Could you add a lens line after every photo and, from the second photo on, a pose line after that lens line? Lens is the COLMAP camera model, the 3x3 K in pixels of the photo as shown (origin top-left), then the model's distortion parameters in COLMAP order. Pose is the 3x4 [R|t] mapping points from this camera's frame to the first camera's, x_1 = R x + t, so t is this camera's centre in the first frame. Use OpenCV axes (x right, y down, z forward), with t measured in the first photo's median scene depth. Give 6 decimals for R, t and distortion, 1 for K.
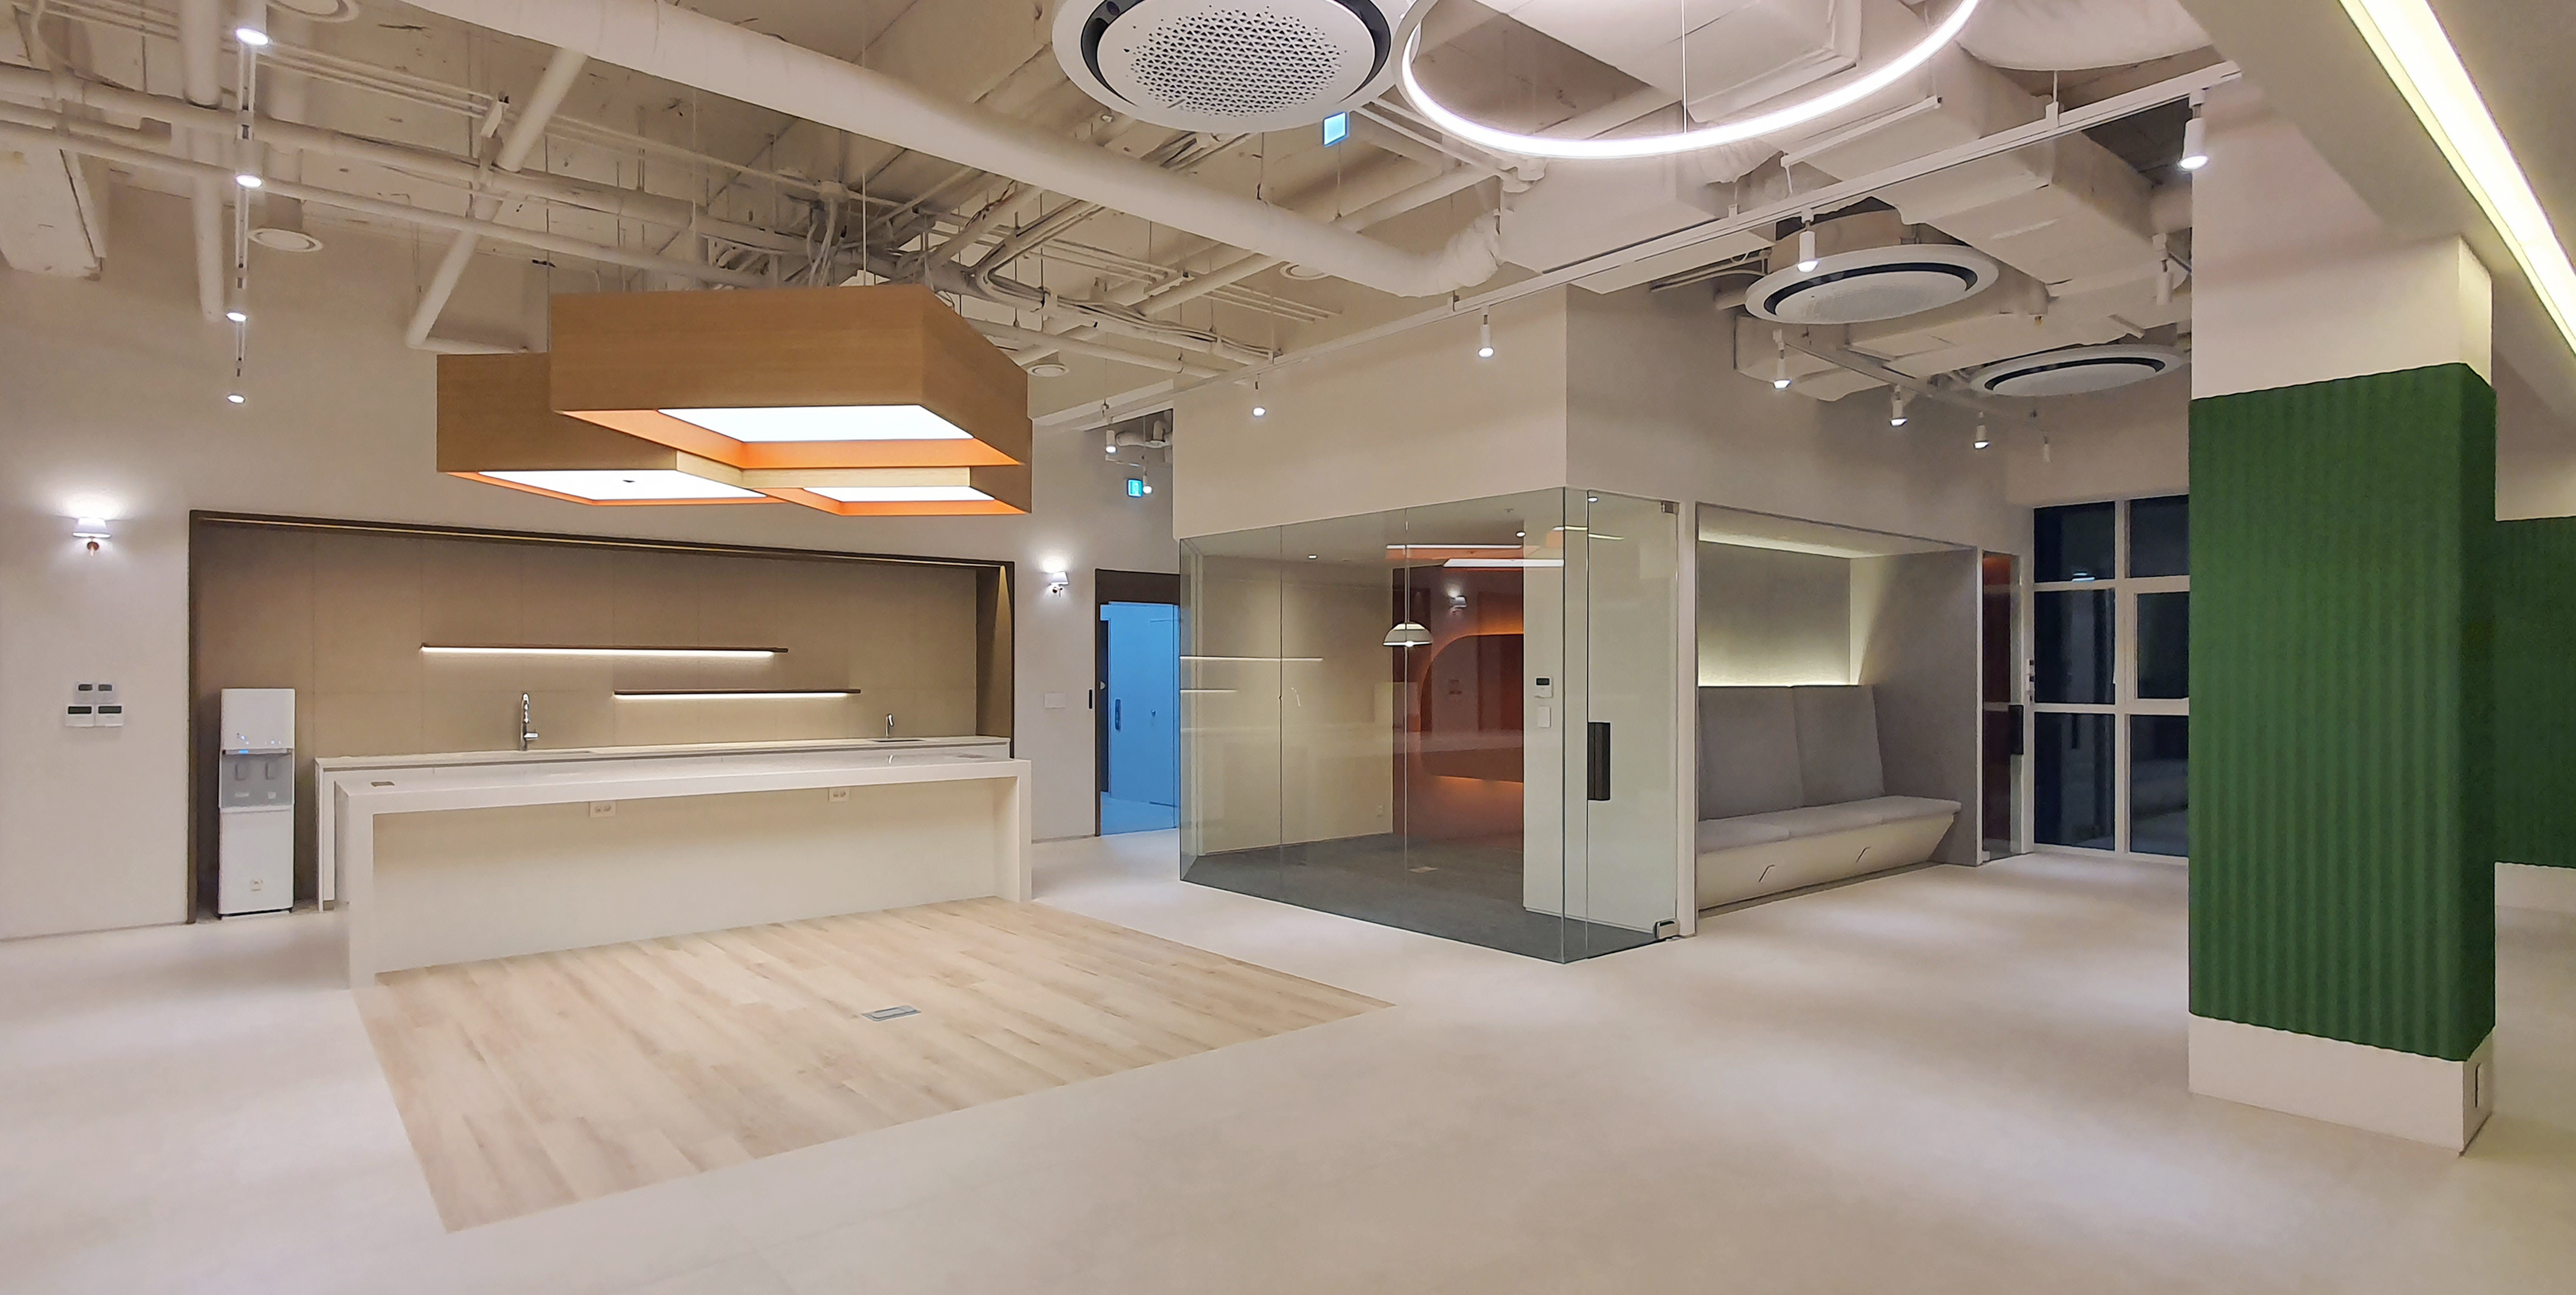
lens RADIAL K [[1265.3, 0, 1245.6], [0, 1265.3, 648.5], [0, 0, 1]] dist [-0.003335, -0.000305]
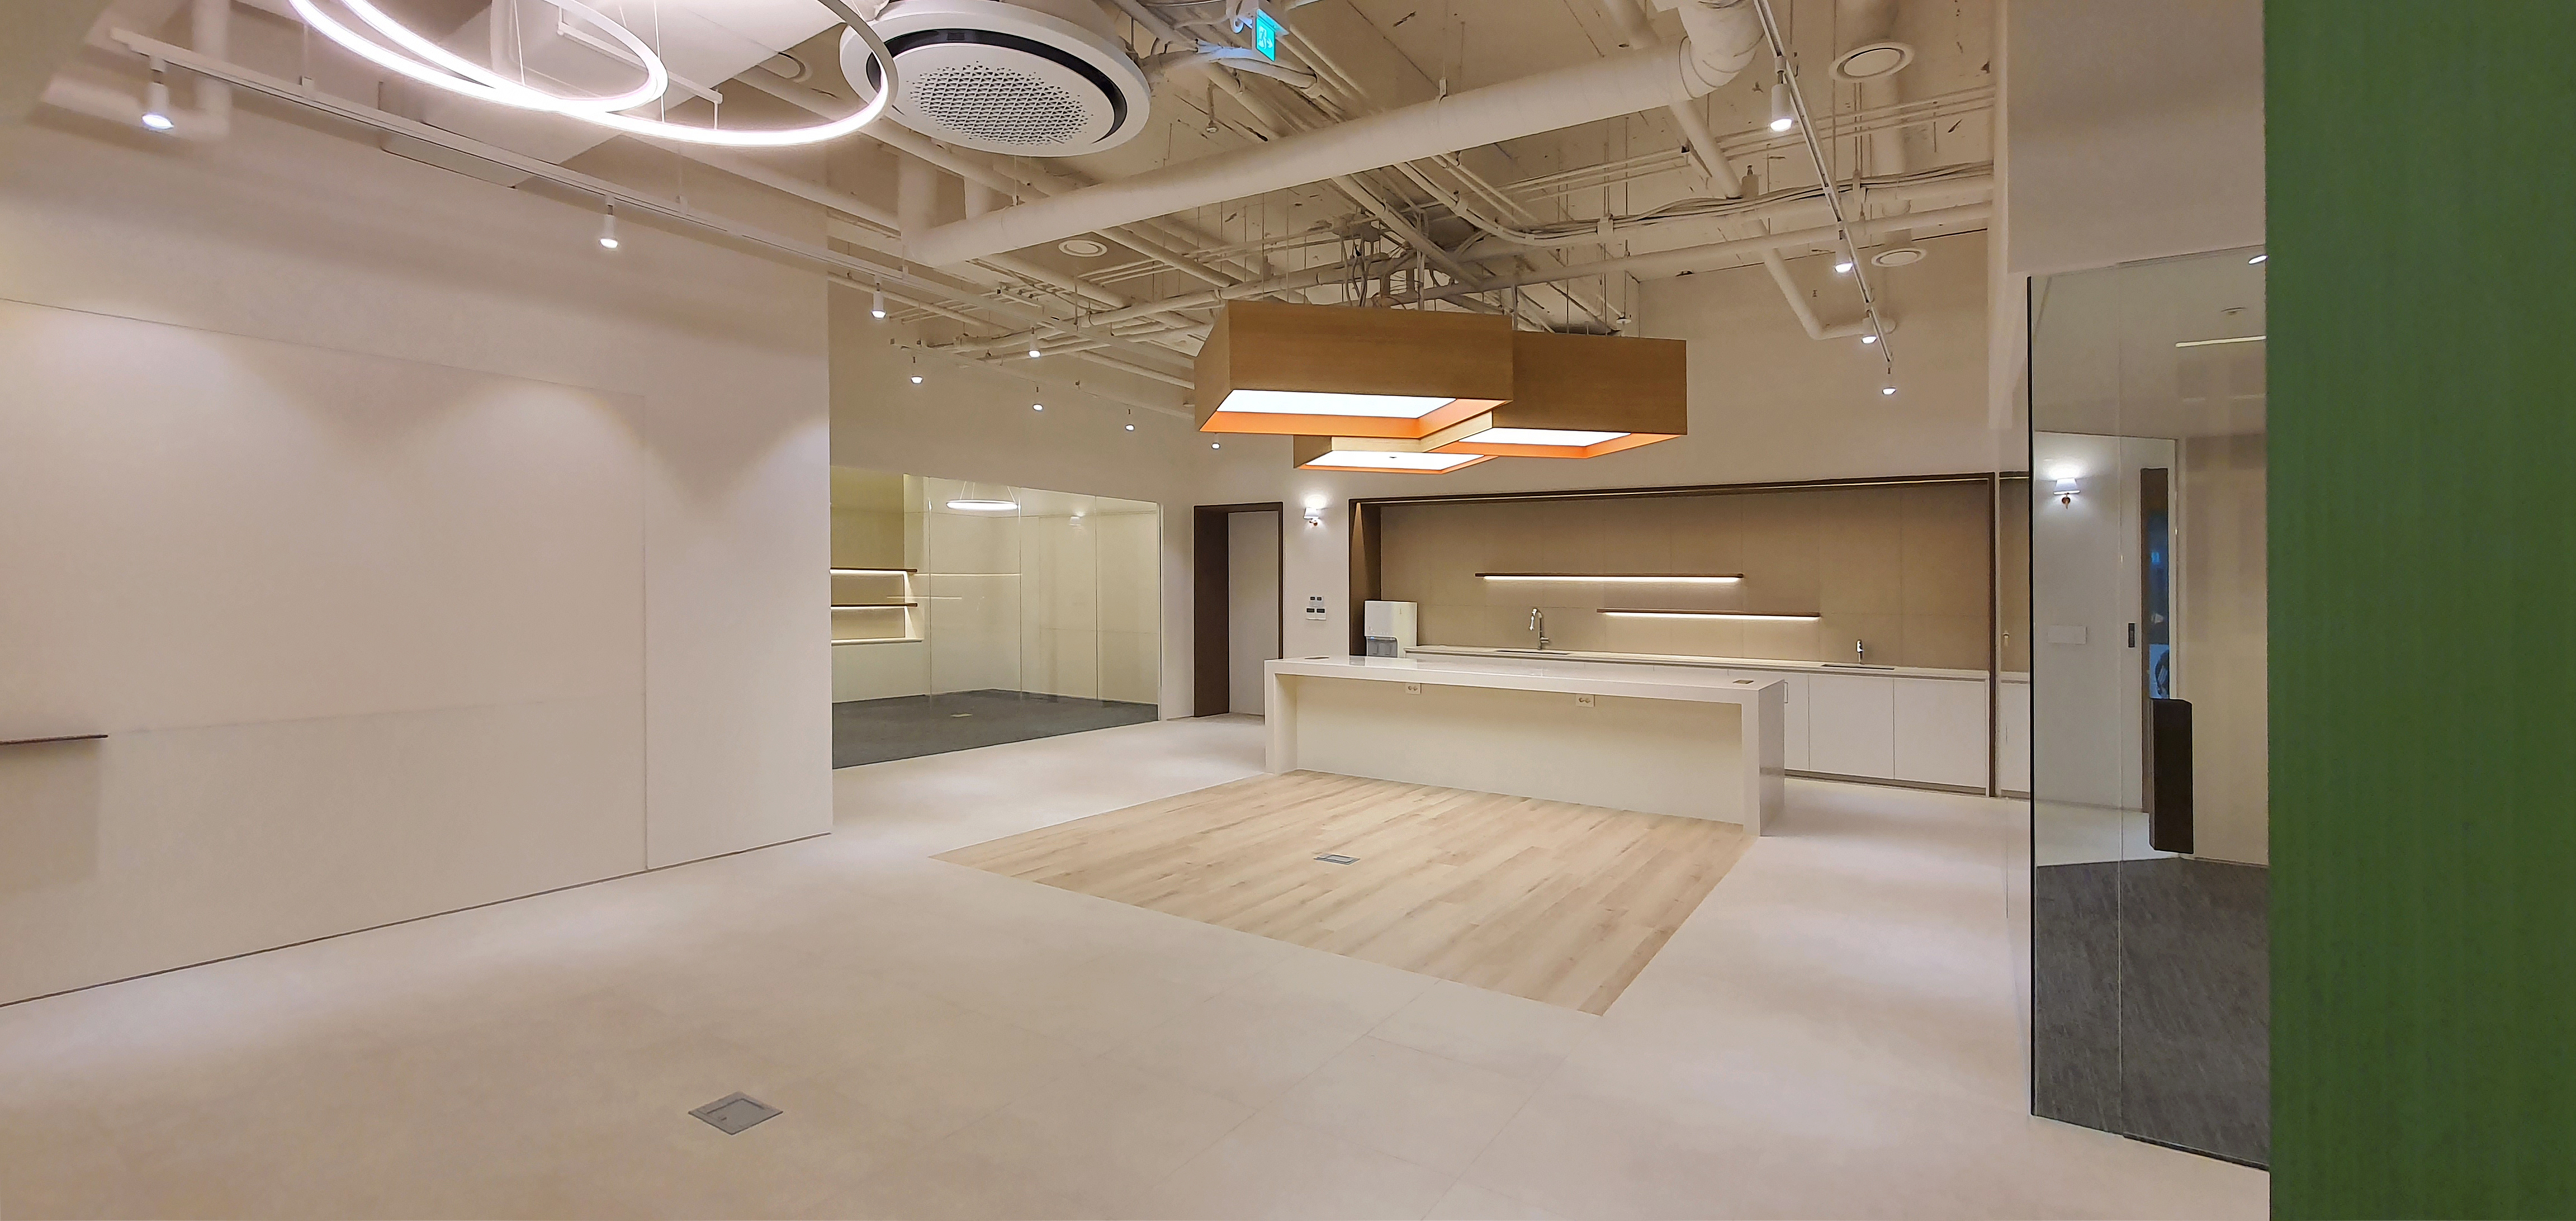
lens RADIAL K [[1032.8, 0, 1269.0], [0, 1032.8, 590.8], [0, 0, 1]] dist [0.000148, -0.000034]
pose [[0.296261, 0.006343, -0.955086, 0.413926], [0.005675, 0.999949, 0.008401, 0.004719], [0.955090, -0.007909, 0.296210, 0.372365]]
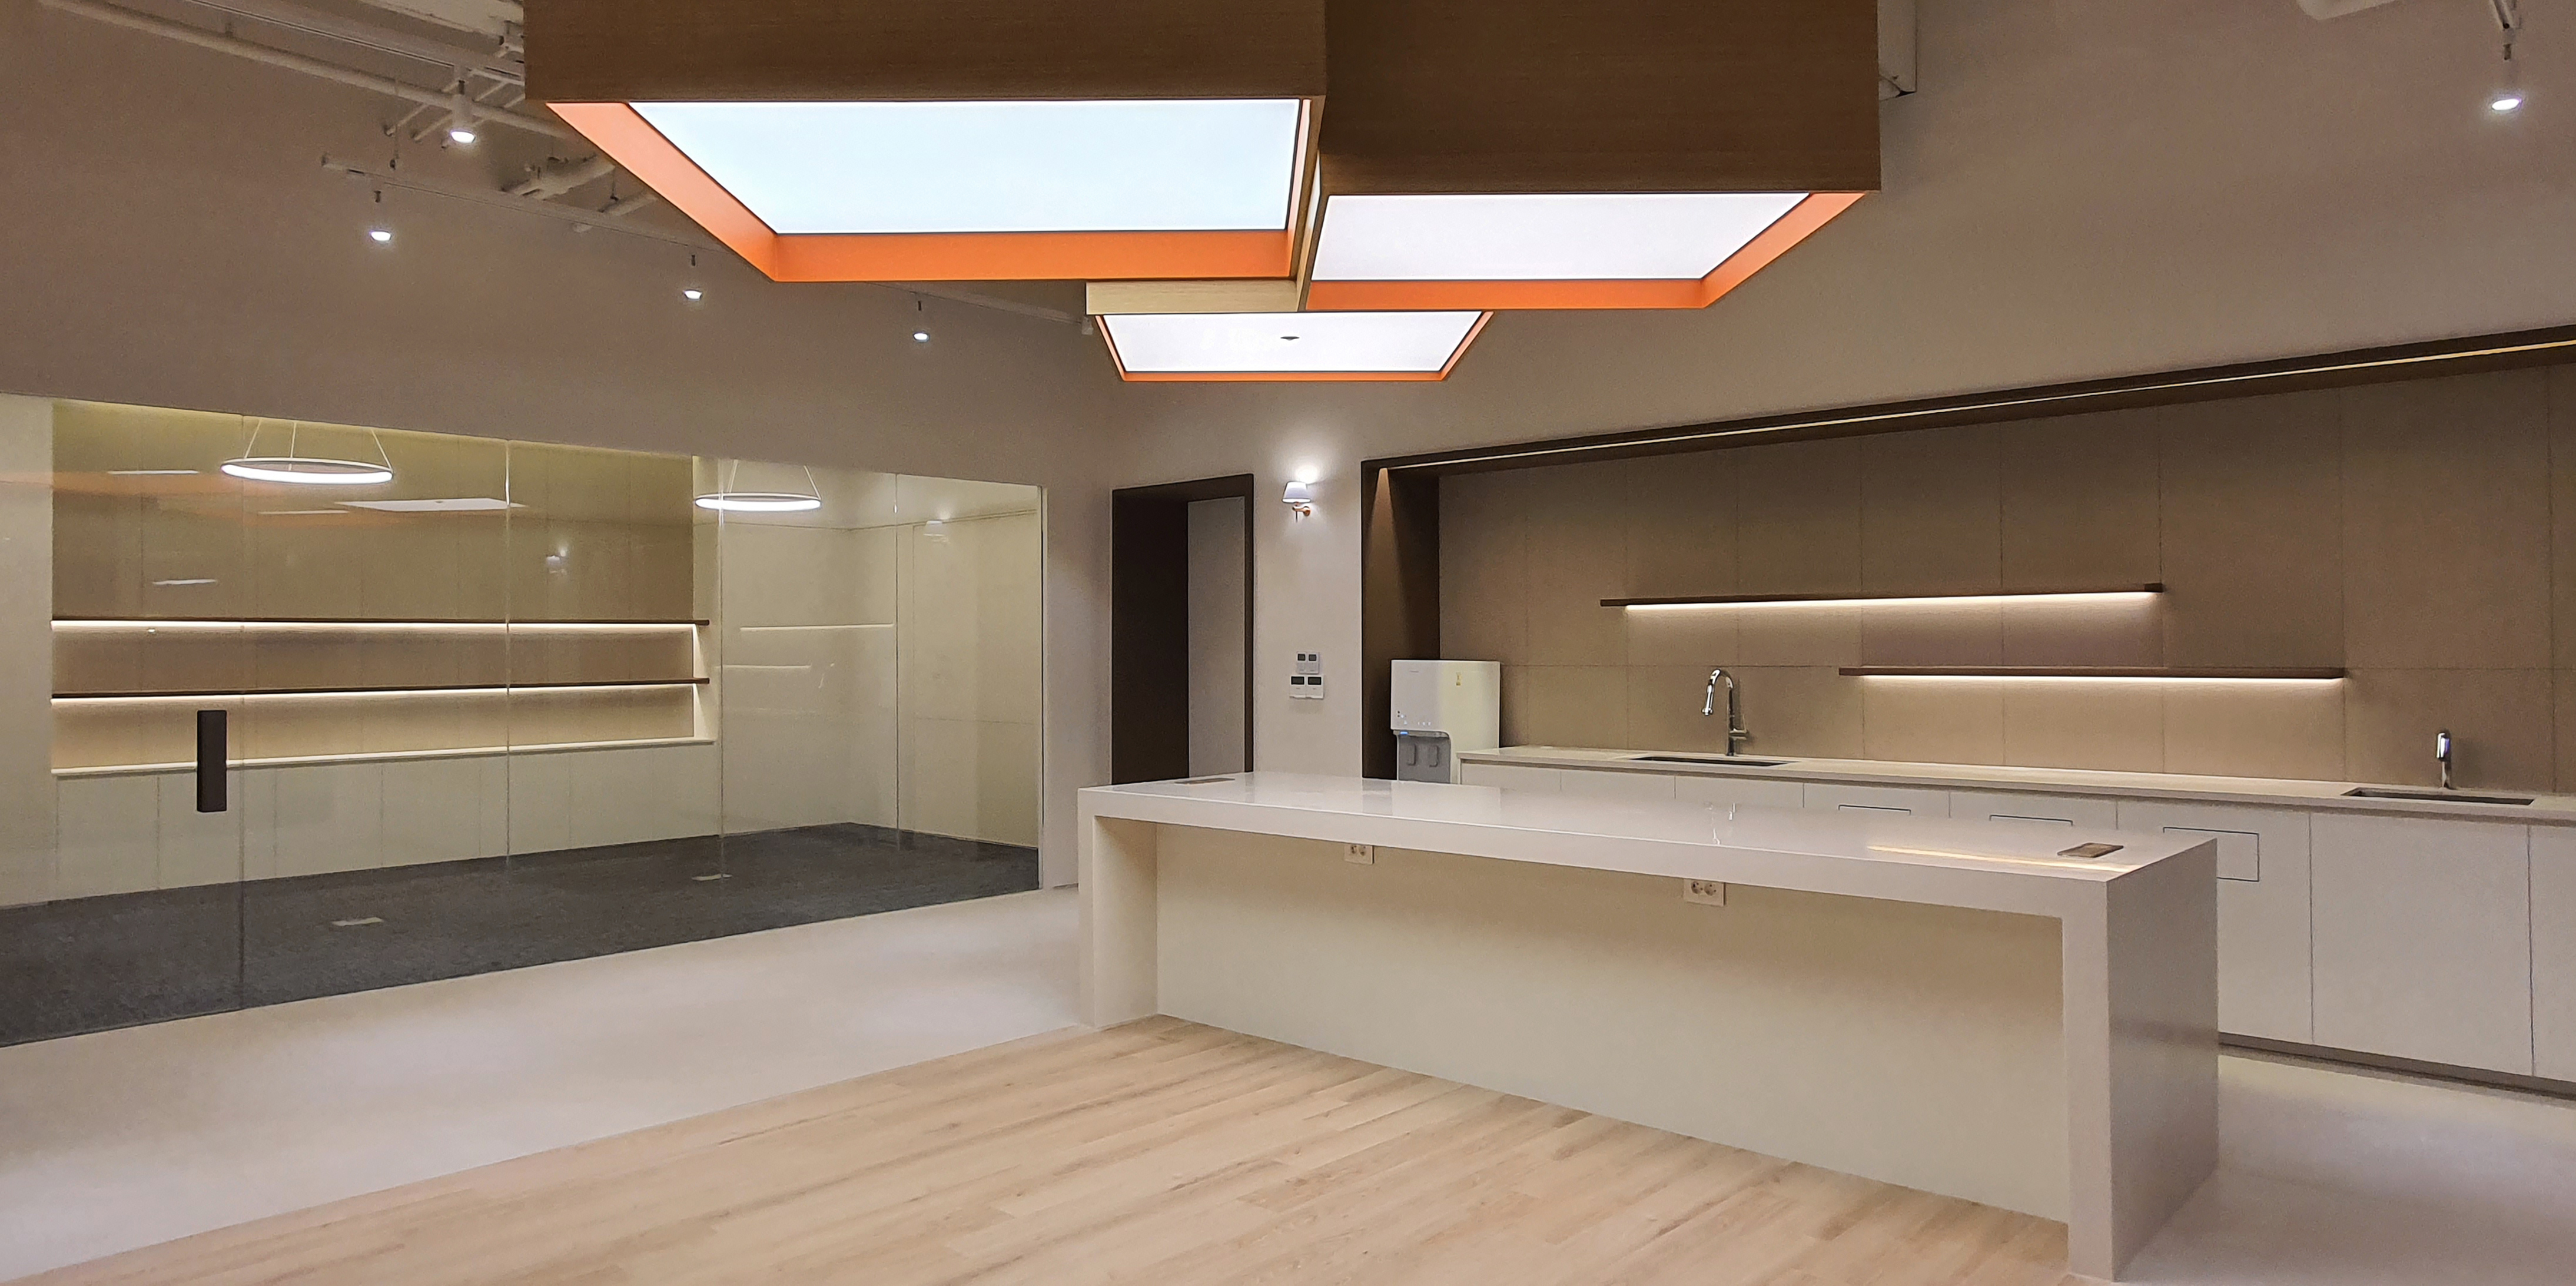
lens RADIAL K [[1543.2, 0, 1288.0], [0, 1543.2, 643.0], [0, 0, 1]] dist [0.000978, 0.000019]
pose [[0.142934, -0.000245, -0.989732, 0.204262], [0.028696, 0.999581, 0.003897, 0.011501], [0.989316, -0.028959, 0.142881, 0.634573]]
